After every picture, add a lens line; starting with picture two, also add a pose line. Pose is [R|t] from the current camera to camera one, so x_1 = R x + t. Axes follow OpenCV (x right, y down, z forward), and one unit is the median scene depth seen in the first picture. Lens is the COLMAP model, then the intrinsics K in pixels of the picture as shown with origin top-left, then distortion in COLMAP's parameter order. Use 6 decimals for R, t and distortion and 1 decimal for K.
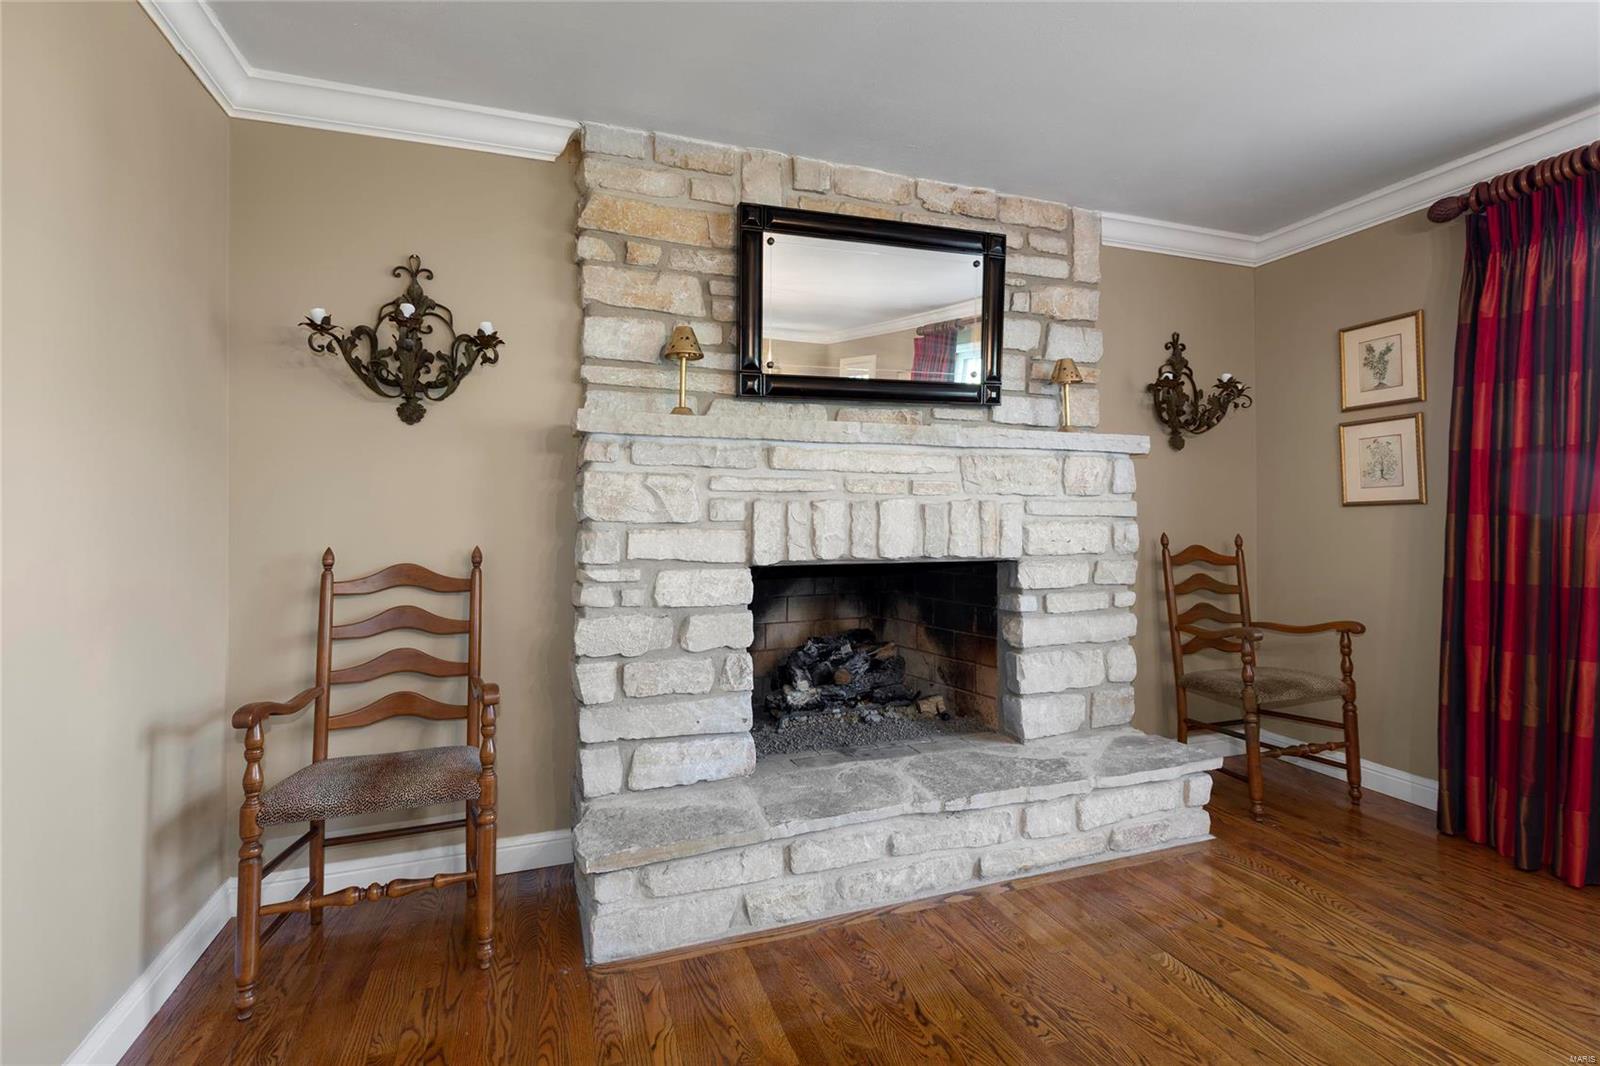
lens RADIAL K [[717.0, 0, 797.1], [0, 717.0, 521.6], [0, 0, 1]] dist [0.005624, -0.000260]
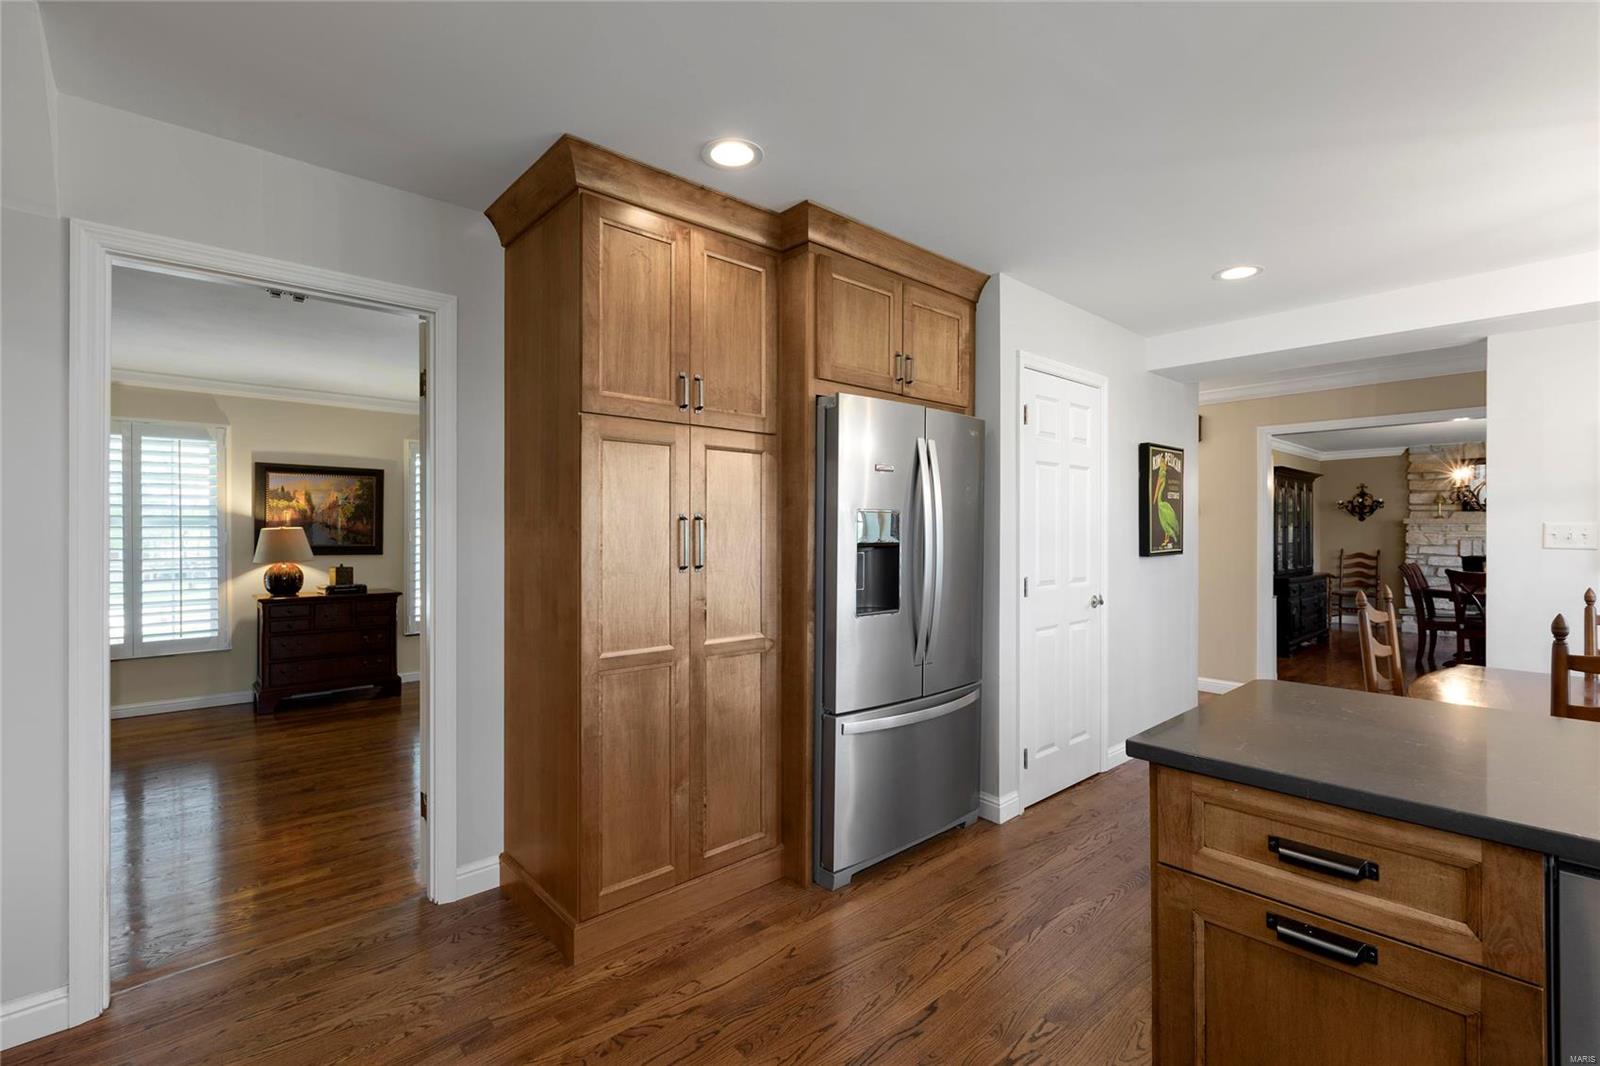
lens RADIAL K [[717.0, 0, 795.3], [0, 717.0, 525.5], [0, 0, 1]] dist [0.005624, -0.000260]
pose [[0.386870, 0.004878, -0.922122, 2.120943], [0.002034, 0.999979, 0.006143, -0.135621], [0.922132, -0.004252, 0.386852, -3.791275]]
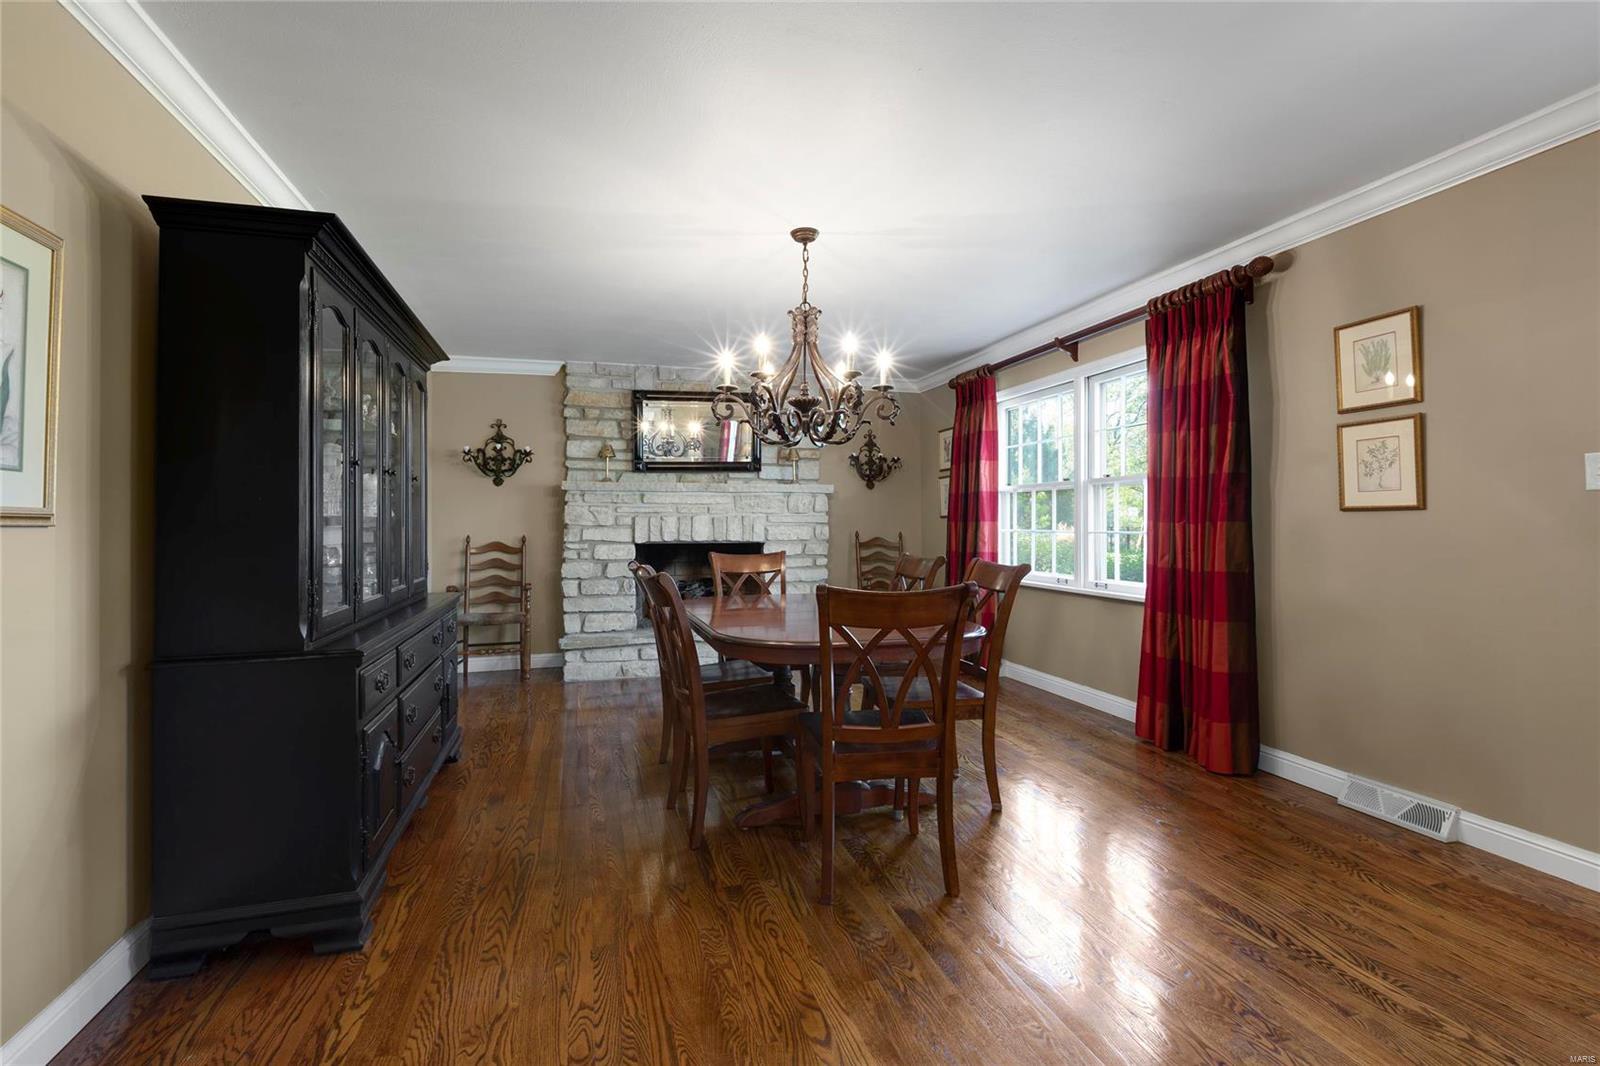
lens RADIAL K [[717.0, 0, 797.7], [0, 717.0, 527.1], [0, 0, 1]] dist [0.005624, -0.000260]
pose [[0.998723, 0.005445, -0.050231, 0.607271], [-0.004625, 0.999855, 0.016416, -0.035672], [0.050313, -0.016163, 0.998603, -1.390299]]
